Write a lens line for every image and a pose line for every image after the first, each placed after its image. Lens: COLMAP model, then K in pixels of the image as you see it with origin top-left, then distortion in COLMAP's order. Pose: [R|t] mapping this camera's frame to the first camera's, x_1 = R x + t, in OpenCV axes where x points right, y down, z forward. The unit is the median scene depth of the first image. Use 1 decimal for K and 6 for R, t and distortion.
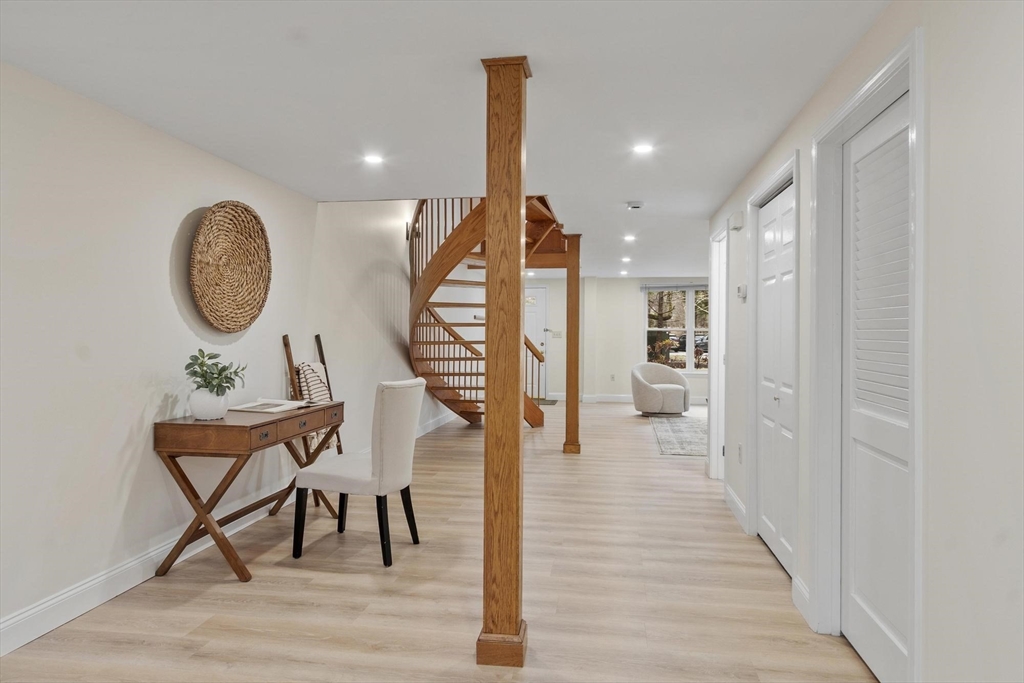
lens RADIAL K [[622.0, 0, 515.3], [0, 622.0, 337.5], [0, 0, 1]] dist [0.013941, 0.000466]
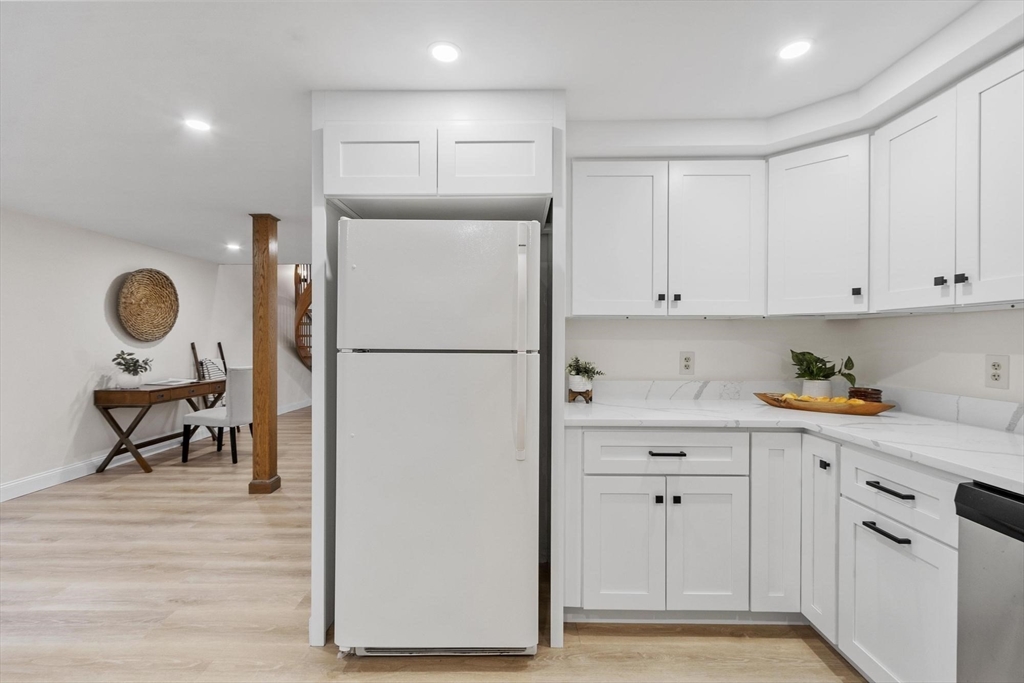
lens RADIAL K [[449.4, 0, 519.0], [0, 449.4, 344.2], [0, 0, 1]] dist [0.000575, 0.001100]
pose [[0.989718, -0.007628, 0.142830, 0.472281], [0.007307, 0.999969, 0.002769, 0.004896], [-0.142847, -0.001697, 0.989743, -0.493065]]
